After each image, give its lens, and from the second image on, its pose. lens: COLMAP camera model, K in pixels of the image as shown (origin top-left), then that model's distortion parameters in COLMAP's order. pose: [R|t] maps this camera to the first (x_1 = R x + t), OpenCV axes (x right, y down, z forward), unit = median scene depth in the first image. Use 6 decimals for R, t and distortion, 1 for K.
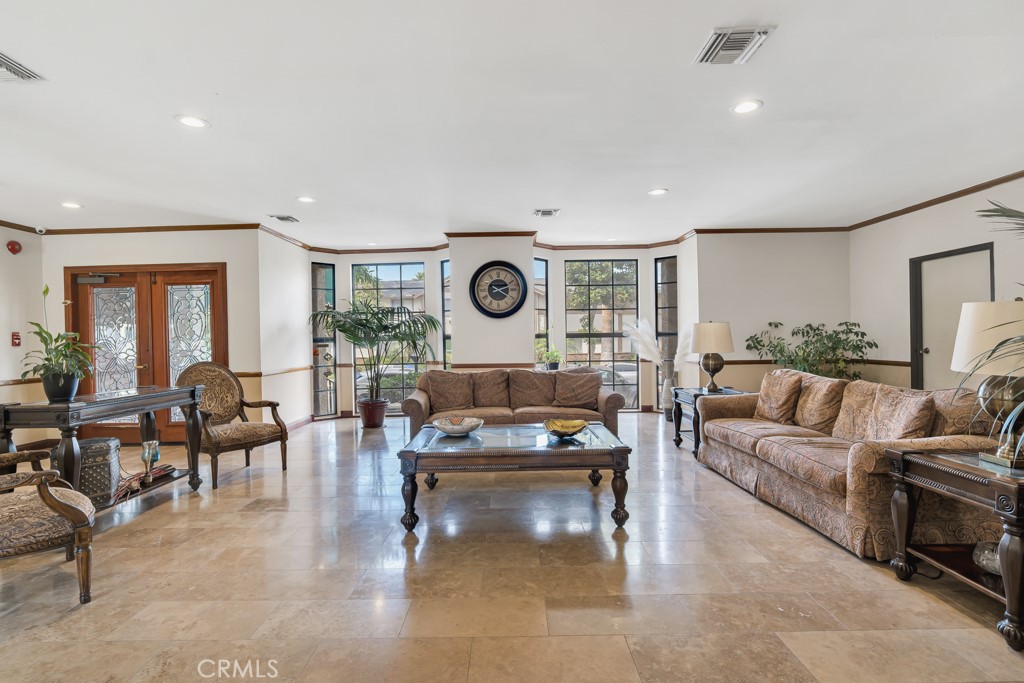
lens RADIAL K [[498.4, 0, 512.0], [0, 498.4, 341.5], [0, 0, 1]] dist [-0.003162, -0.000235]
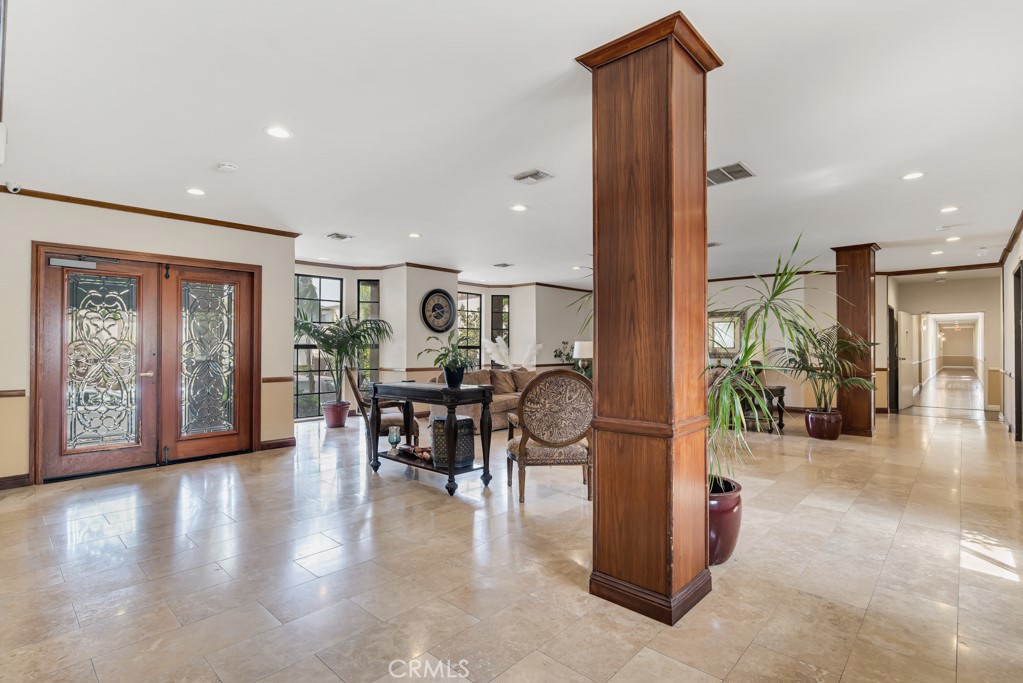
lens RADIAL K [[493.2, 0, 511.5], [0, 493.2, 341.5], [0, 0, 1]] dist [-0.010998, 0.001667]
pose [[0.673301, 0.027144, 0.738870, -0.851715], [-0.002327, 0.999399, -0.034595, 0.020174], [-0.739365, 0.021574, 0.672959, -0.010908]]
